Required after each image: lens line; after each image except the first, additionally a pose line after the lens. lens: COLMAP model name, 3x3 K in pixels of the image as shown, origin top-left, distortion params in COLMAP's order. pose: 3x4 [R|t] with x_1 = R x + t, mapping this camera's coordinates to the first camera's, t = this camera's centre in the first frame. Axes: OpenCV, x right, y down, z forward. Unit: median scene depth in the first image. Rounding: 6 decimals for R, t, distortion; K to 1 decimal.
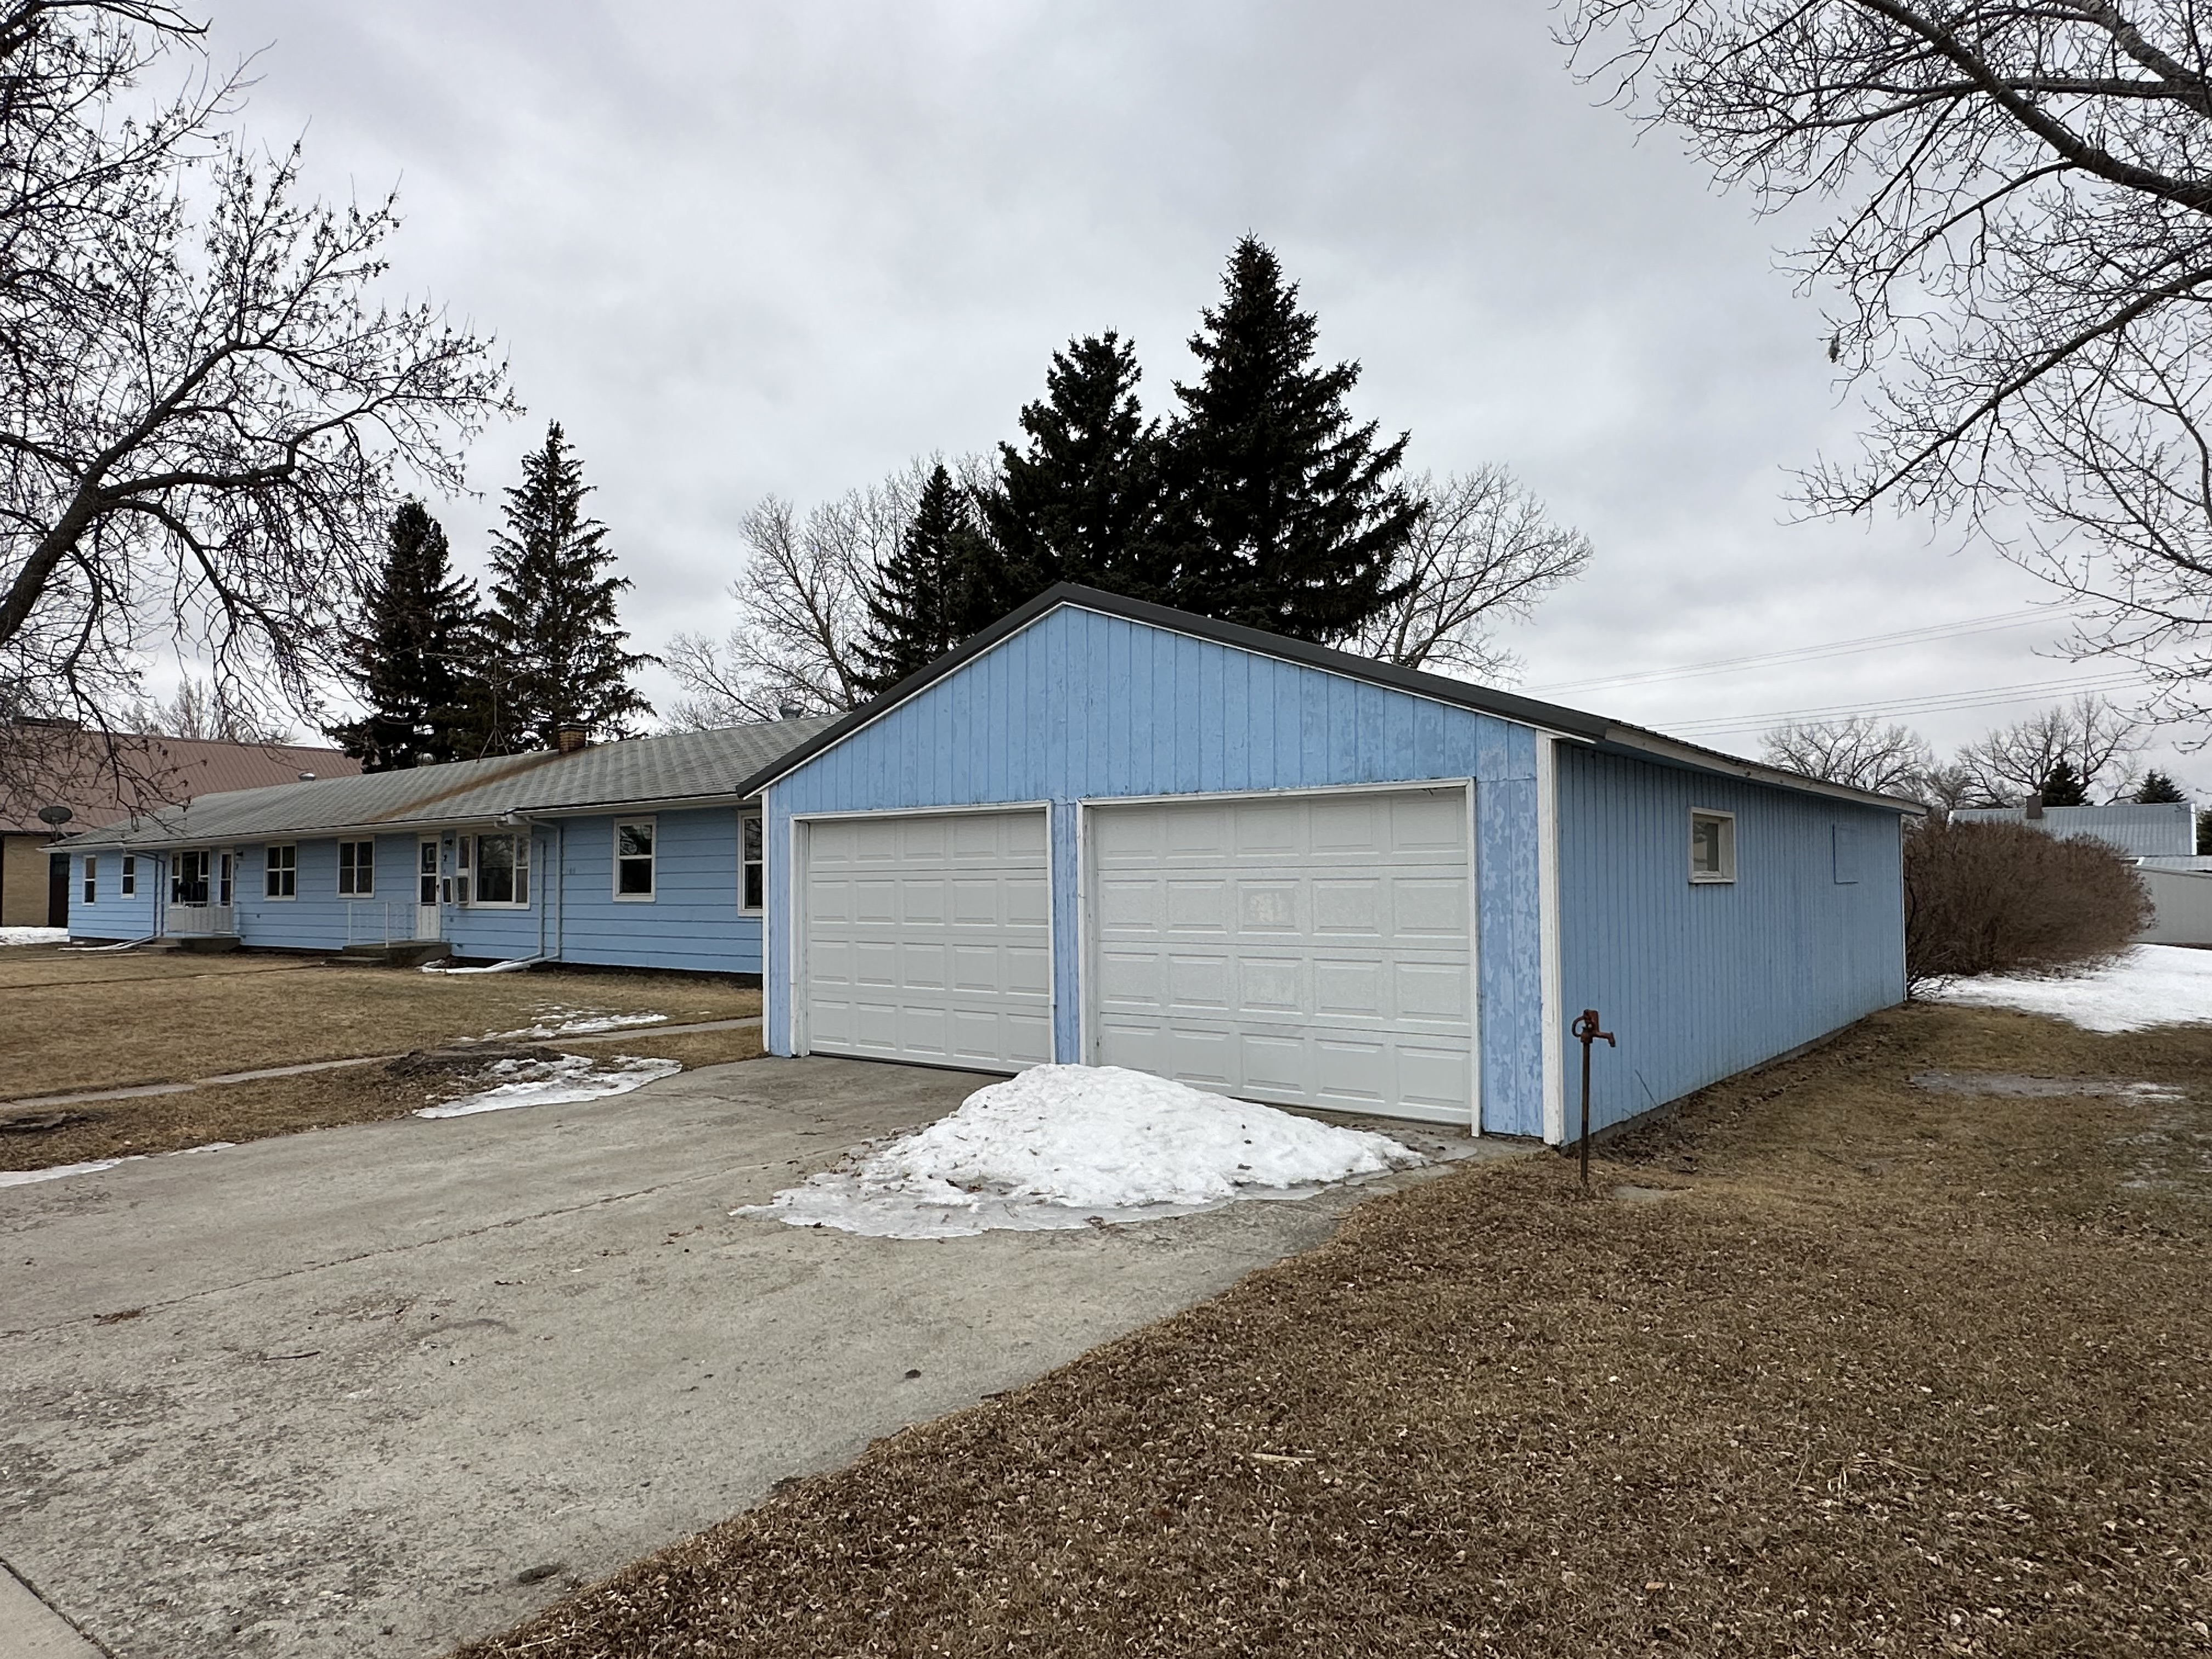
lens RADIAL K [[1373.2, 0, 1101.8], [0, 1373.2, 831.1], [0, 0, 1]] dist [-0.002364, -0.000346]
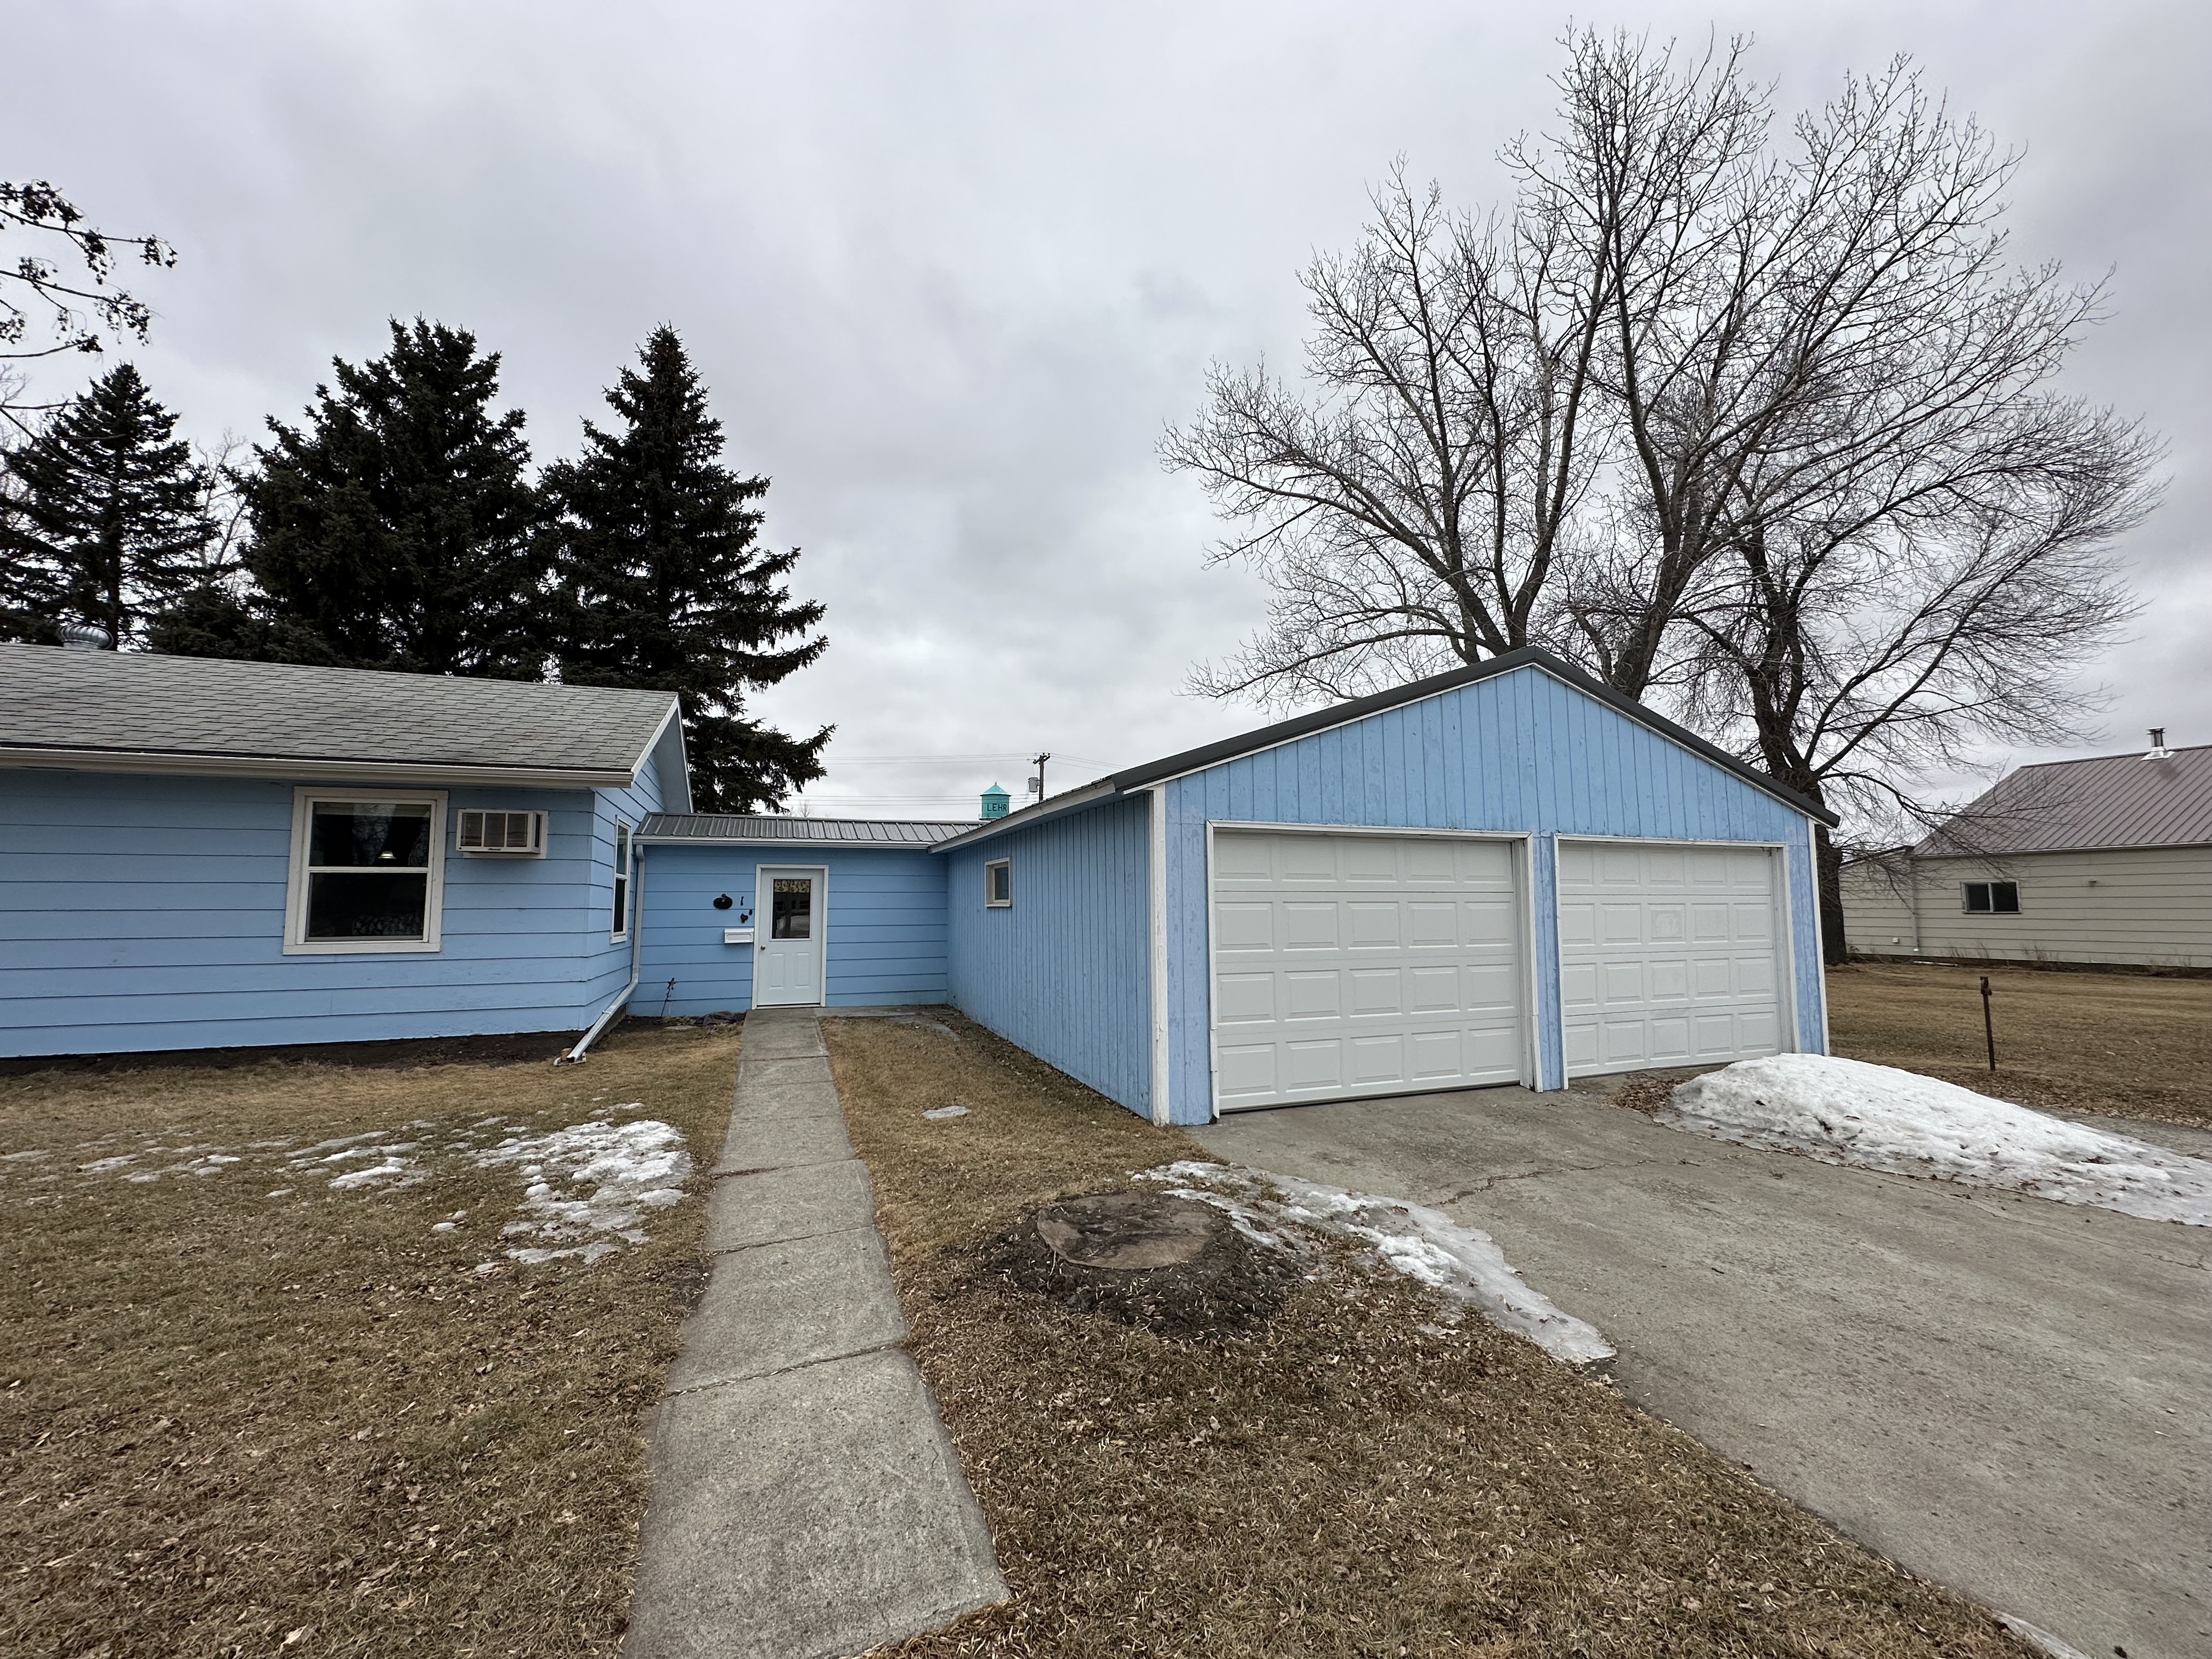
lens RADIAL K [[881.0, 0, 1107.7], [0, 881.0, 831.1], [0, 0, 1]] dist [-0.001463, 0.000385]
pose [[0.508211, 0.077106, 0.857774, -0.710217], [-0.035157, 0.997011, -0.068793, 0.032972], [-0.860514, 0.004804, 0.509403, 0.790454]]
